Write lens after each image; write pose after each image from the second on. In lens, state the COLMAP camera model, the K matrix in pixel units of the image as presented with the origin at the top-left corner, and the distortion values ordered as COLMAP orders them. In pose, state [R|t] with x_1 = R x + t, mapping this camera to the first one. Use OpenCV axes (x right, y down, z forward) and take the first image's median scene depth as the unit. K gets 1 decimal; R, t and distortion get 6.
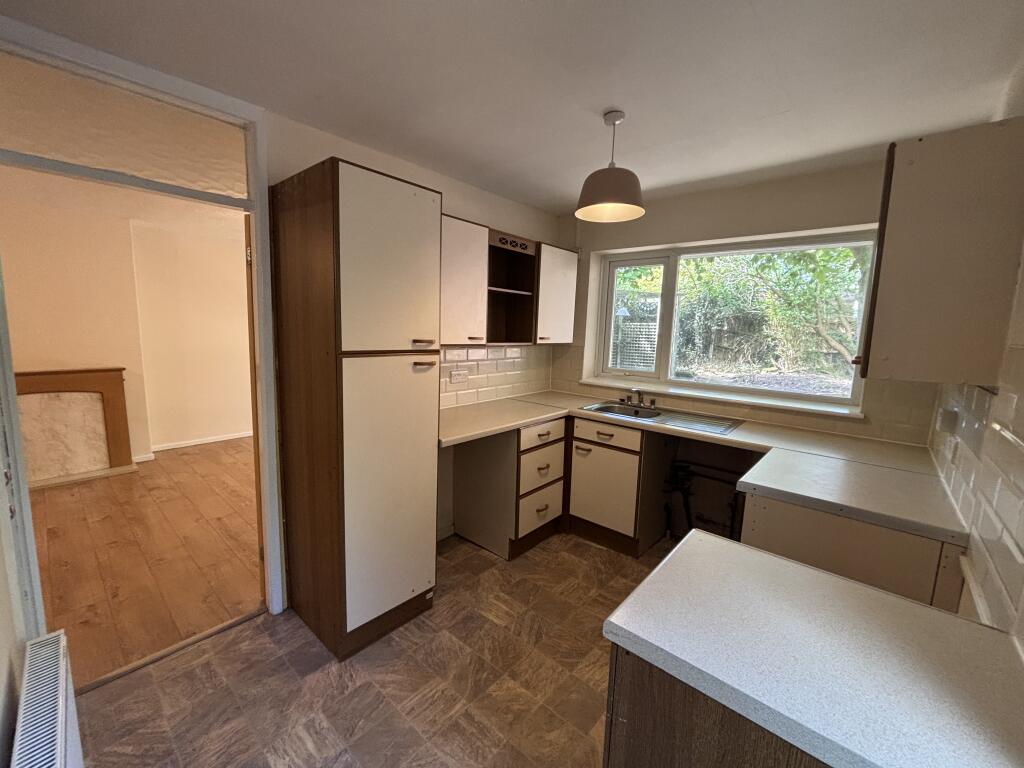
lens RADIAL K [[418.2, 0, 510.6], [0, 418.2, 383.9], [0, 0, 1]] dist [-0.000139, -0.000018]
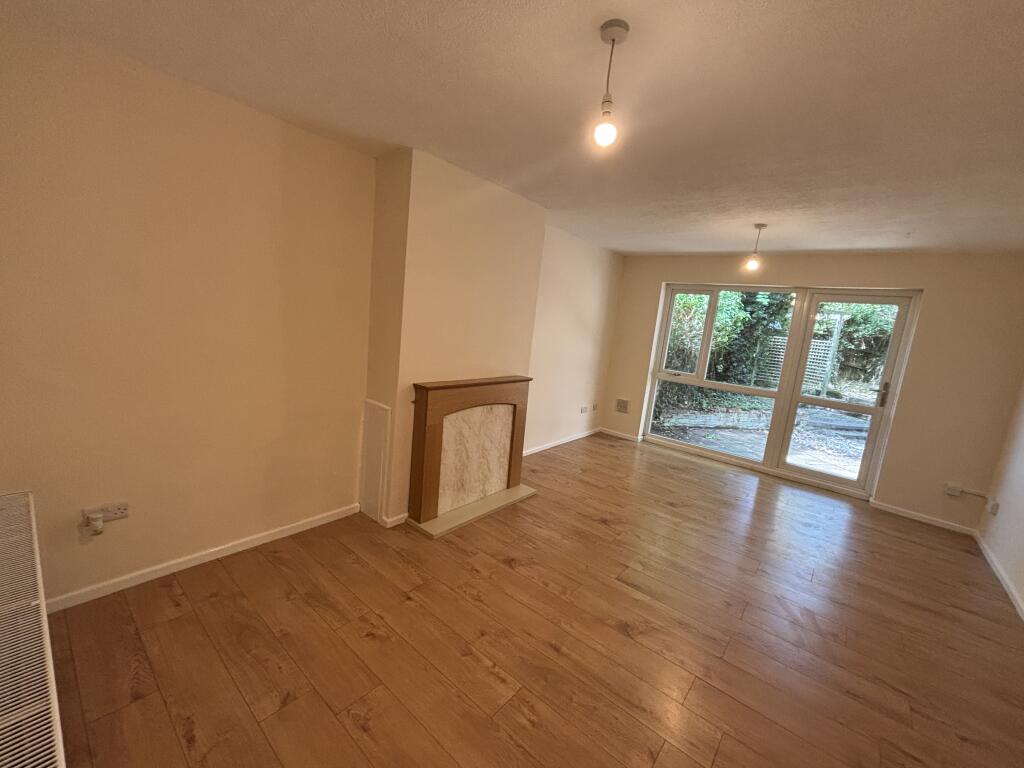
lens RADIAL K [[418.2, 0, 512.1], [0, 418.2, 382.5], [0, 0, 1]] dist [-0.000139, -0.000018]
pose [[0.997337, 0.067751, 0.027000, -1.012710], [-0.068241, 0.997513, 0.017657, -0.042842], [-0.025737, -0.019453, 0.999479, 0.112173]]
